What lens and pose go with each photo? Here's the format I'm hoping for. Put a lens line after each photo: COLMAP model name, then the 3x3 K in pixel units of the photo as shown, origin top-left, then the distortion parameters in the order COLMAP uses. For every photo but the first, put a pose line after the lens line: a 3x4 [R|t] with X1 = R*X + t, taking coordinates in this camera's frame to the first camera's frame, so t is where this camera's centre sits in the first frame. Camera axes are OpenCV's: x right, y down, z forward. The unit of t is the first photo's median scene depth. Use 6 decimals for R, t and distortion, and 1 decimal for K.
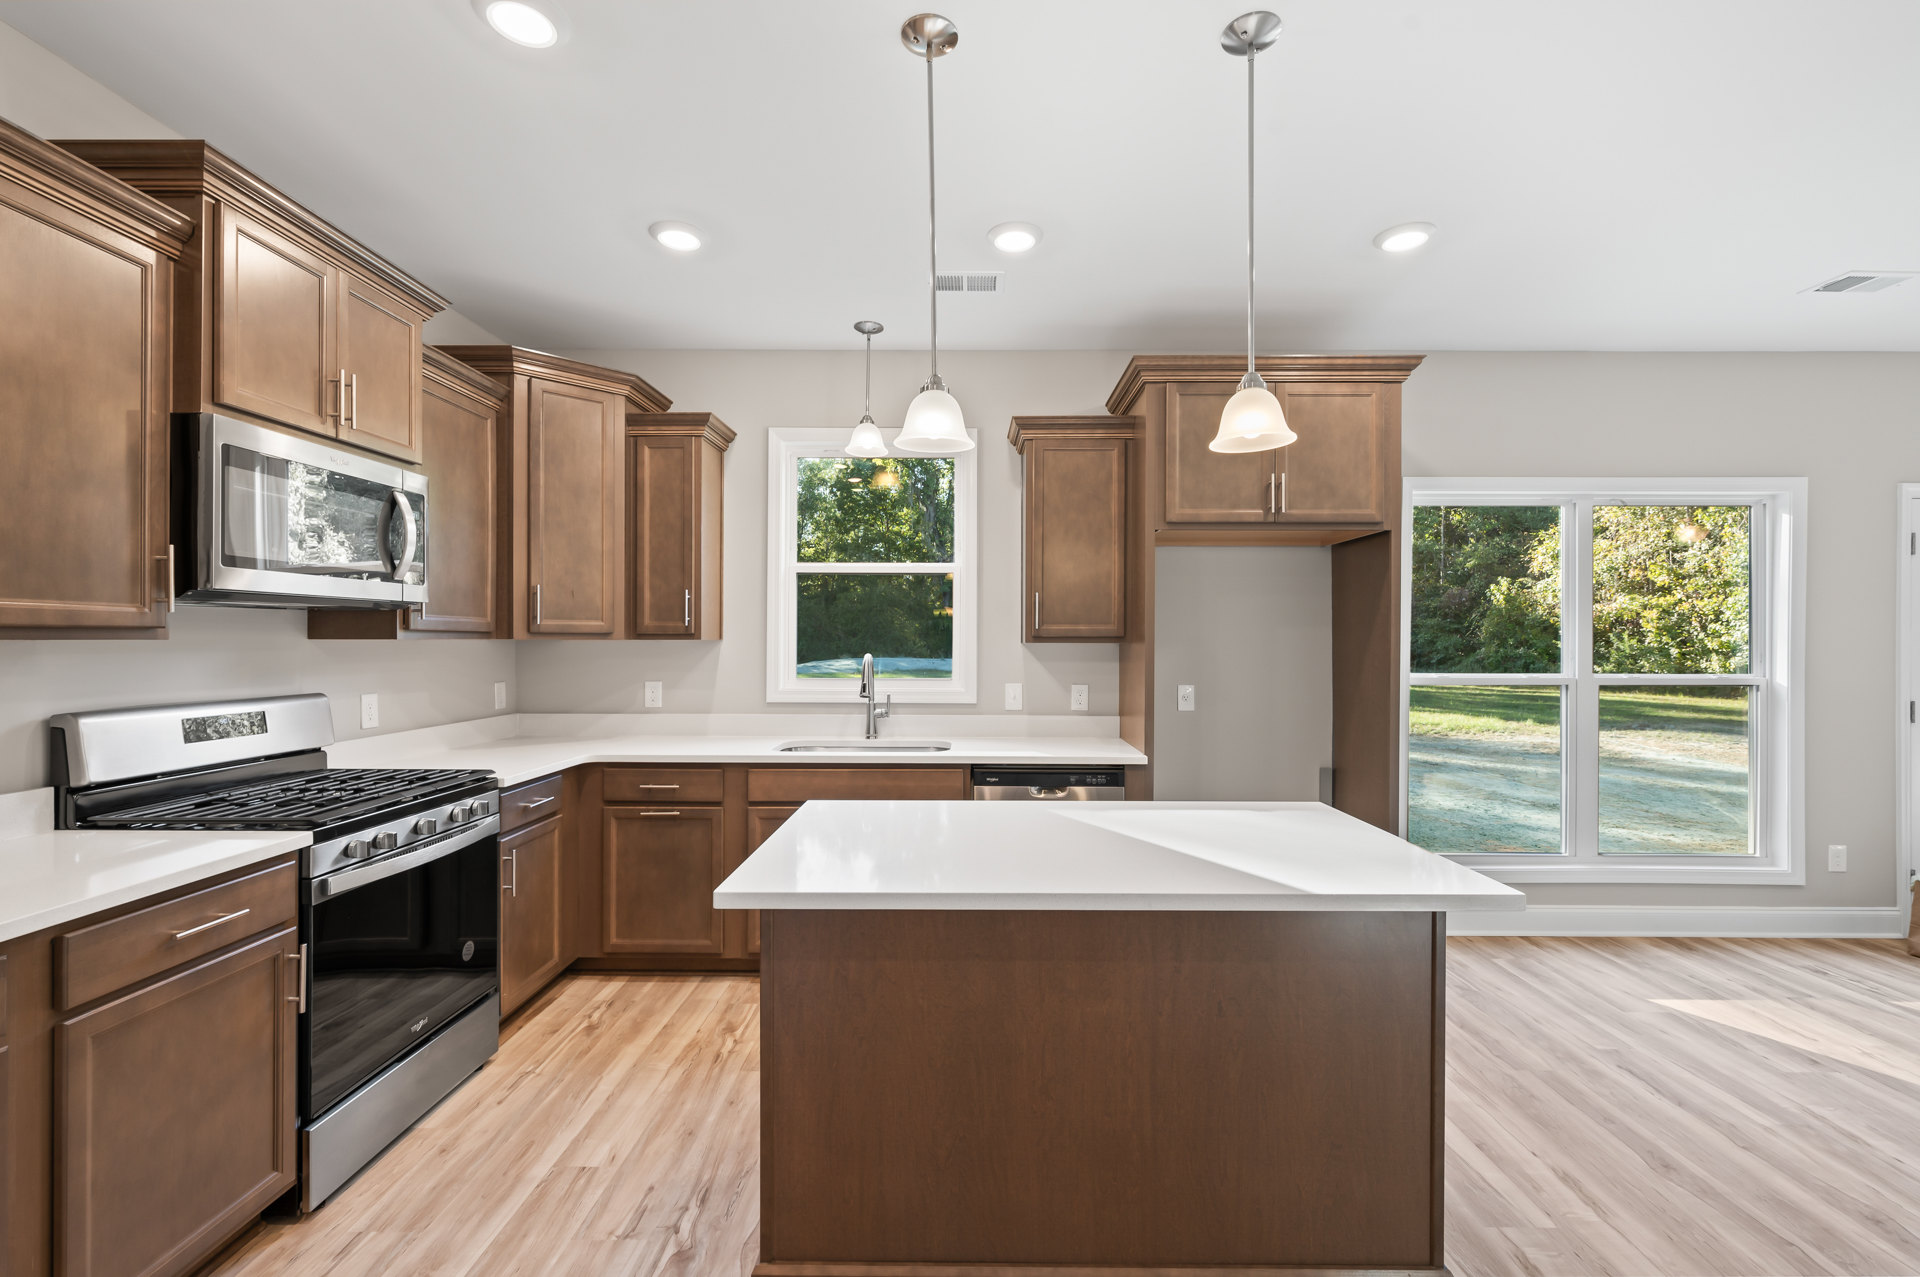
lens RADIAL K [[823.5, 0, 960.0], [0, 823.5, 638.5], [0, 0, 1]] dist [0.000465, 0.000142]
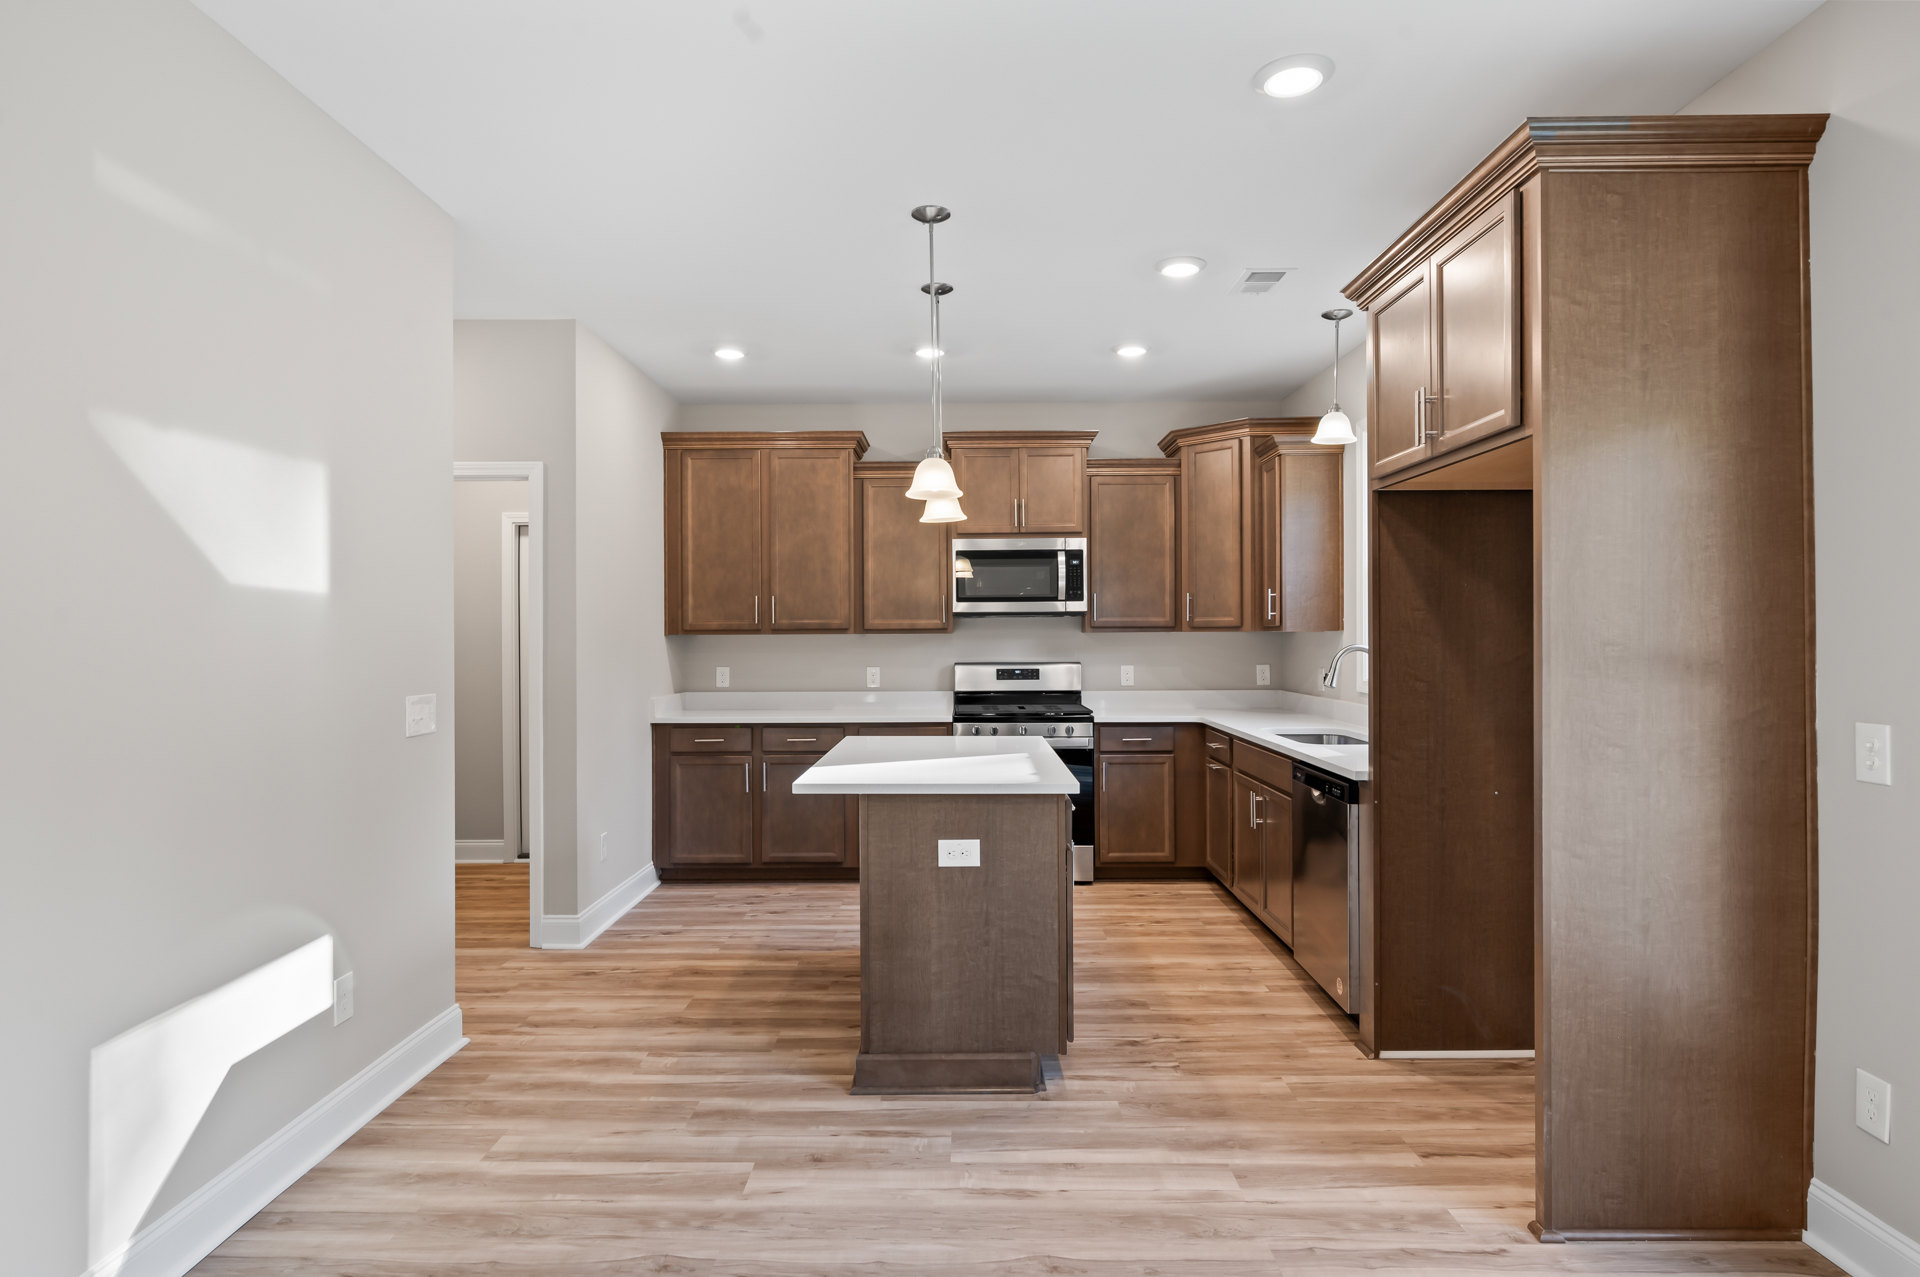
lens RADIAL K [[1034.3, 0, 960.0], [0, 1034.3, 638.5], [0, 0, 1]] dist [0.000742, 0.000000]
pose [[0.003747, 0.001703, -0.999992, 1.277072], [0.007426, 0.999971, 0.001731, 0.006597], [0.999965, -0.007433, 0.003734, 0.612860]]
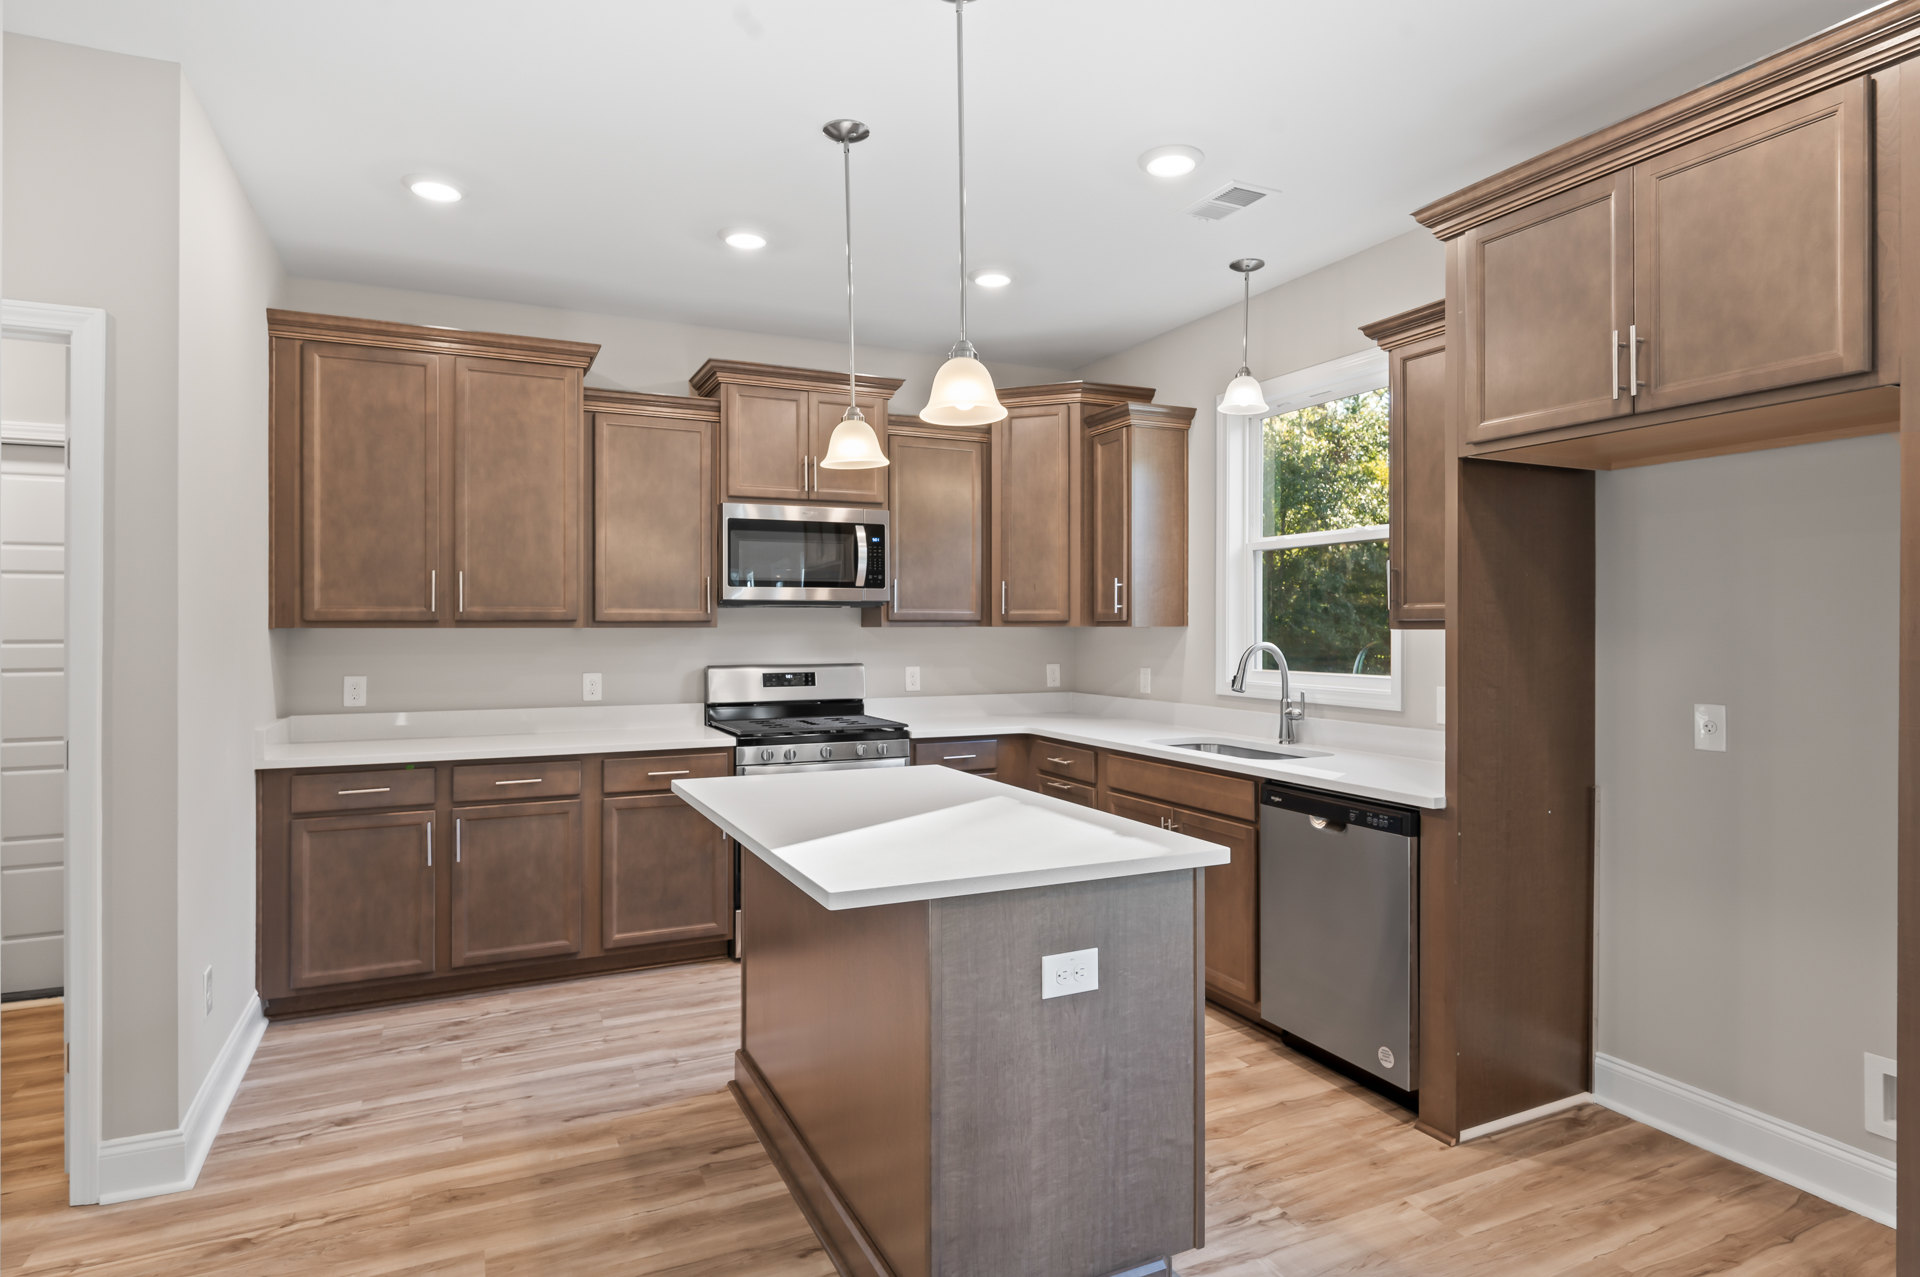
lens RADIAL K [[1041.0, 0, 957.4], [0, 1041.0, 629.5], [0, 0, 1]] dist [0.001008, -0.001761]
pose [[0.437335, -0.000718, -0.899298, 0.836363], [0.004027, 0.999991, 0.001160, 0.003042], [0.899289, -0.004129, 0.437334, 0.280879]]
